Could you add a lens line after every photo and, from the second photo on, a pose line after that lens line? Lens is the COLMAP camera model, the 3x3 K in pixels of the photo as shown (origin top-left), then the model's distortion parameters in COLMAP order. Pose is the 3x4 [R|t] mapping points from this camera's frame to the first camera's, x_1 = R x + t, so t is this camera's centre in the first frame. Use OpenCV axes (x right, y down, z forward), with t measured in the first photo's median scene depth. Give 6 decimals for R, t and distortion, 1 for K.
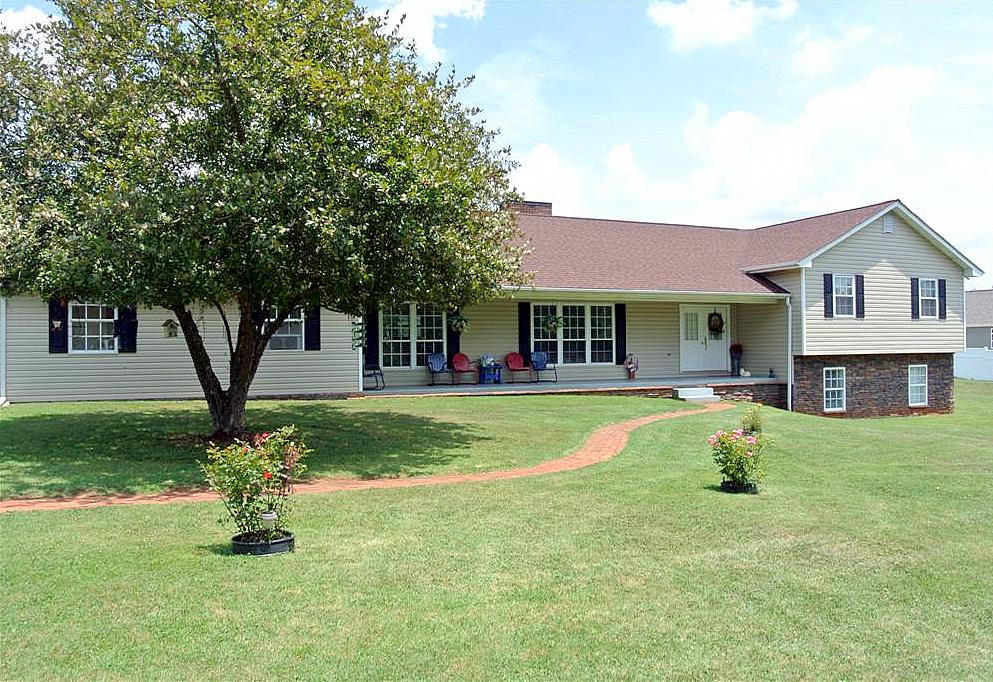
lens RADIAL K [[797.2, 0, 496.5], [0, 797.2, 341.0], [0, 0, 1]] dist [-0.082750, 0.007023]
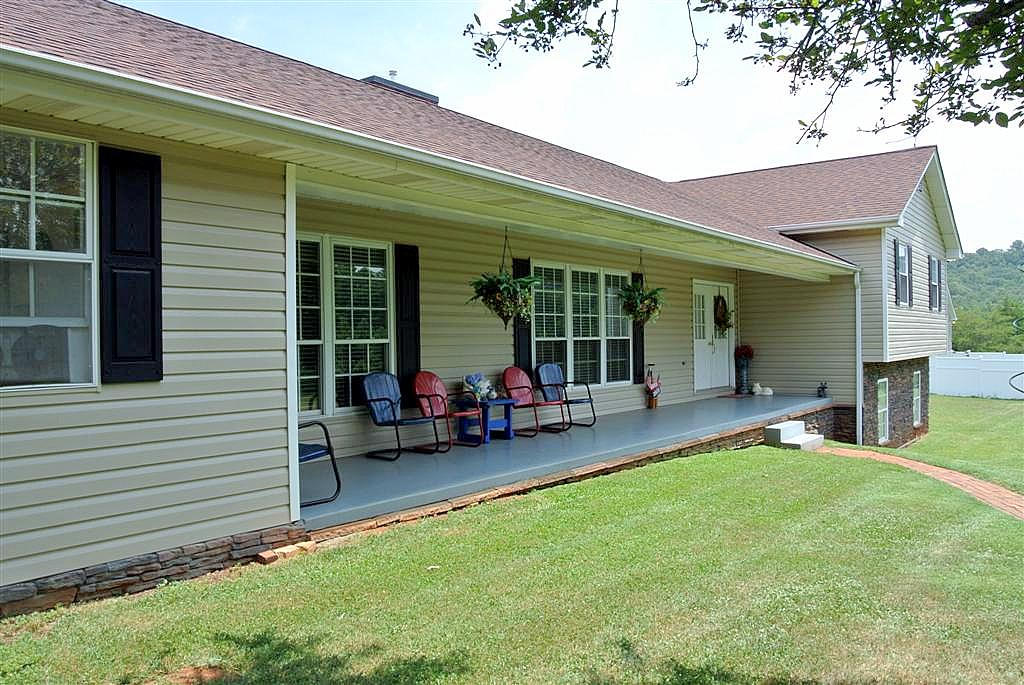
lens RADIAL K [[800.3, 0, 512.0], [0, 800.3, 342.5], [0, 0, 1]] dist [-0.046358, -0.075651]
pose [[0.872832, -0.002513, 0.488014, -0.192665], [-0.000169, 0.999985, 0.005451, -0.001783], [-0.488020, -0.004840, 0.872819, 0.568654]]
